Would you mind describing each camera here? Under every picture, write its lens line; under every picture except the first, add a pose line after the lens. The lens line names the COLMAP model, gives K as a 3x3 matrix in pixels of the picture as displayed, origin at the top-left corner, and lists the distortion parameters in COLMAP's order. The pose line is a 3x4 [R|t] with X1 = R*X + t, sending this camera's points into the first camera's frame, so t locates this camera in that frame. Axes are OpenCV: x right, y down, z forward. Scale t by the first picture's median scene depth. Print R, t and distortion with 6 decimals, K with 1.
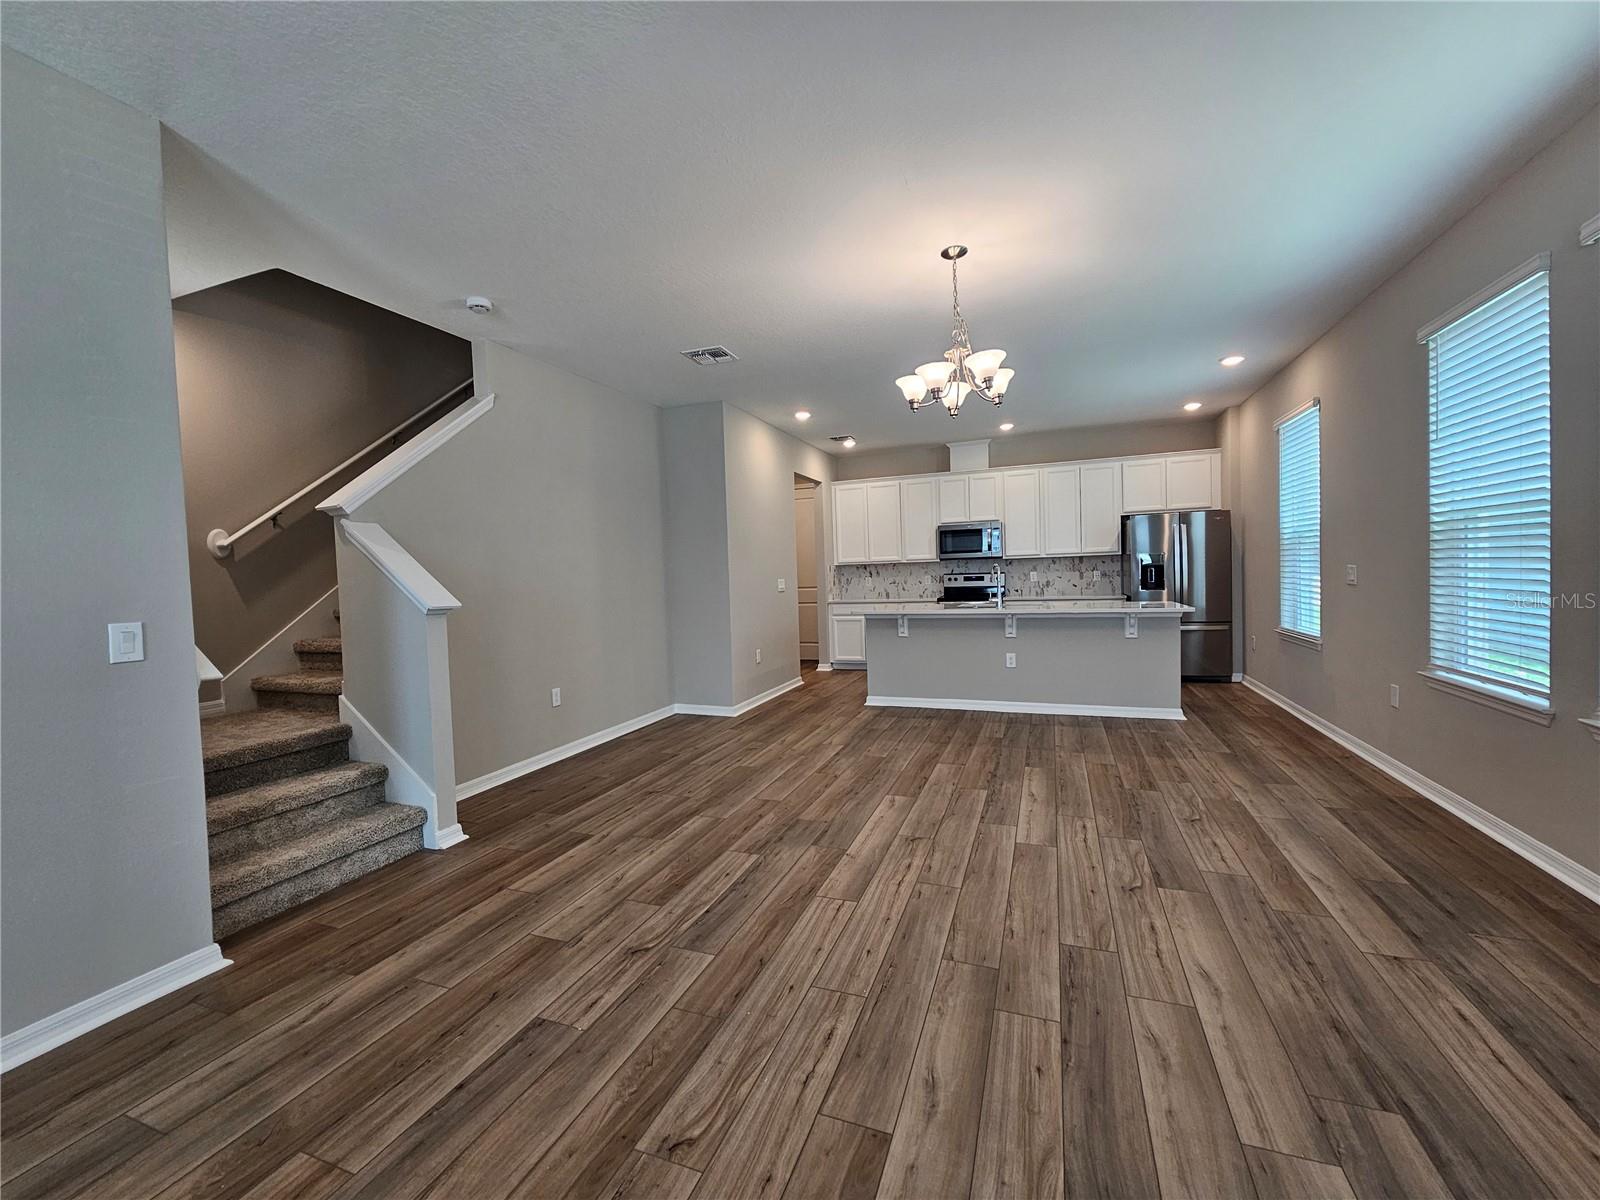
lens RADIAL K [[664.8, 0, 793.2], [0, 664.8, 597.9], [0, 0, 1]] dist [0.000000, -0.000545]
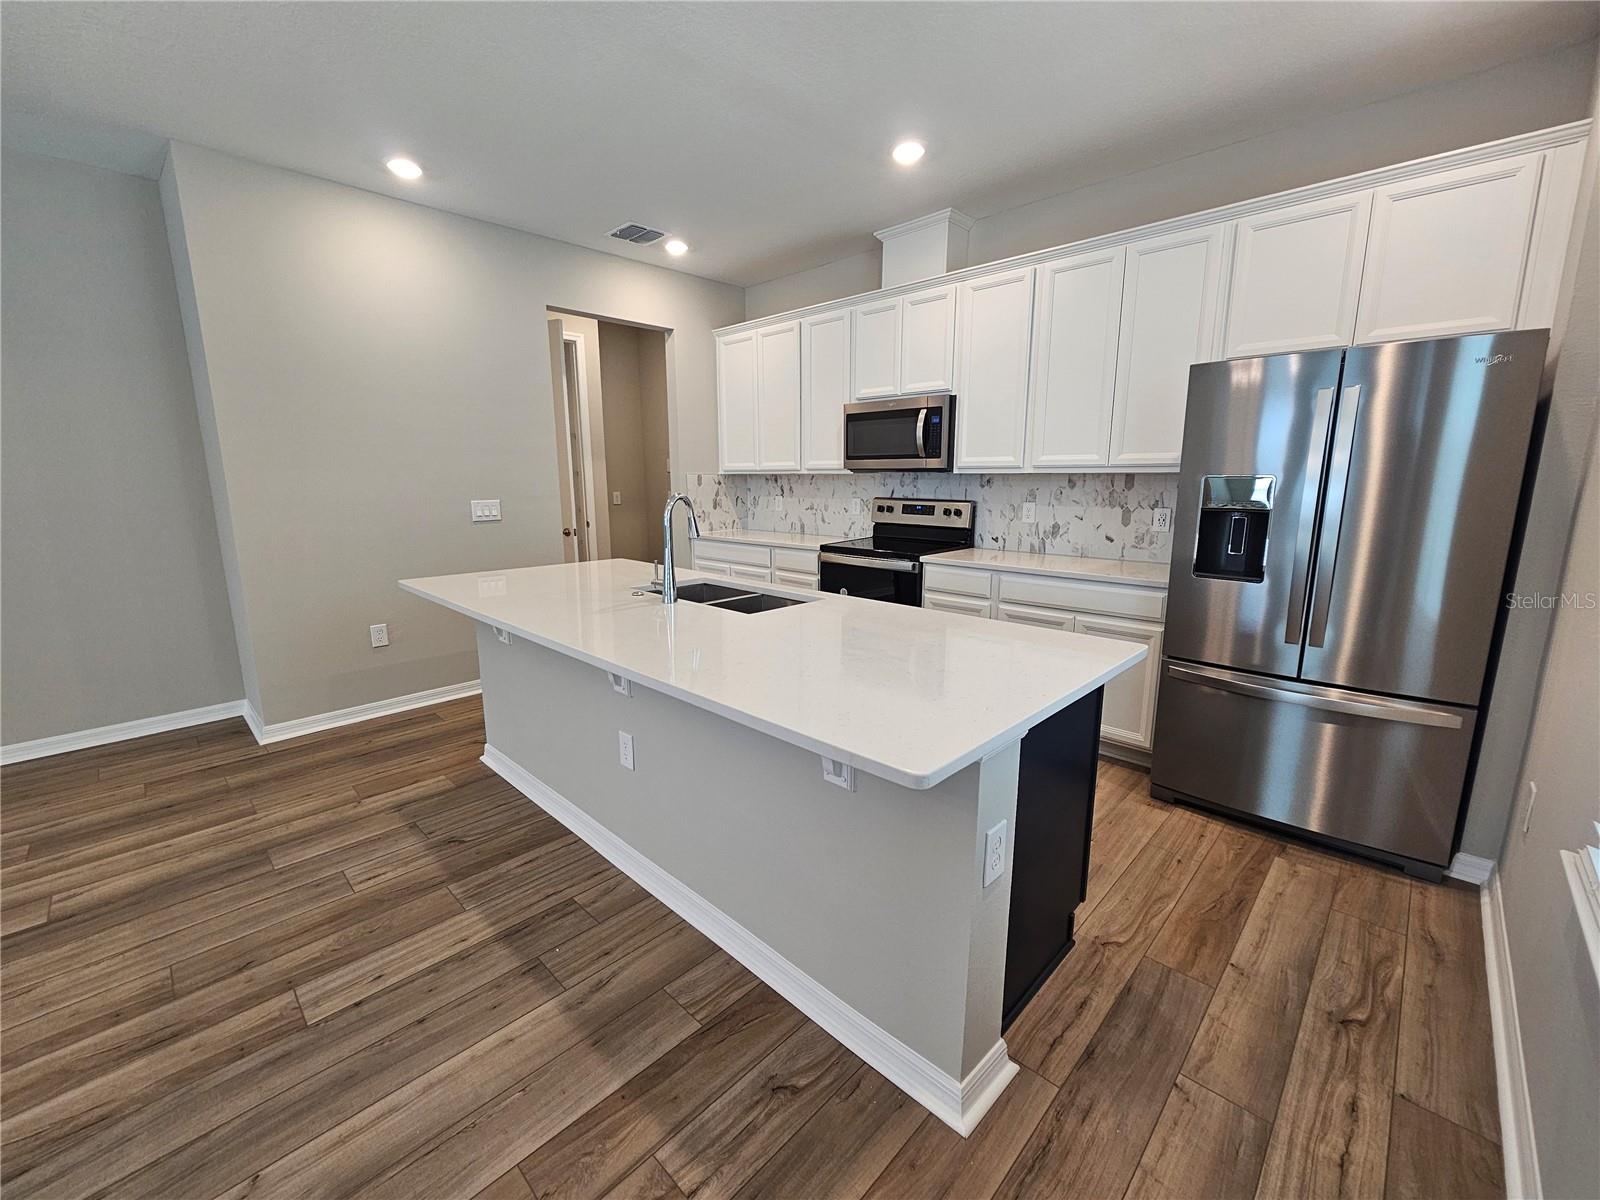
lens RADIAL K [[664.8, 0, 793.2], [0, 664.8, 597.9], [0, 0, 1]] dist [0.000000, -0.000545]
pose [[0.921236, 0.102832, -0.375165, 0.381517], [-0.044028, 0.985793, 0.162091, -0.040916], [0.386503, -0.132806, 0.912676, 0.486260]]
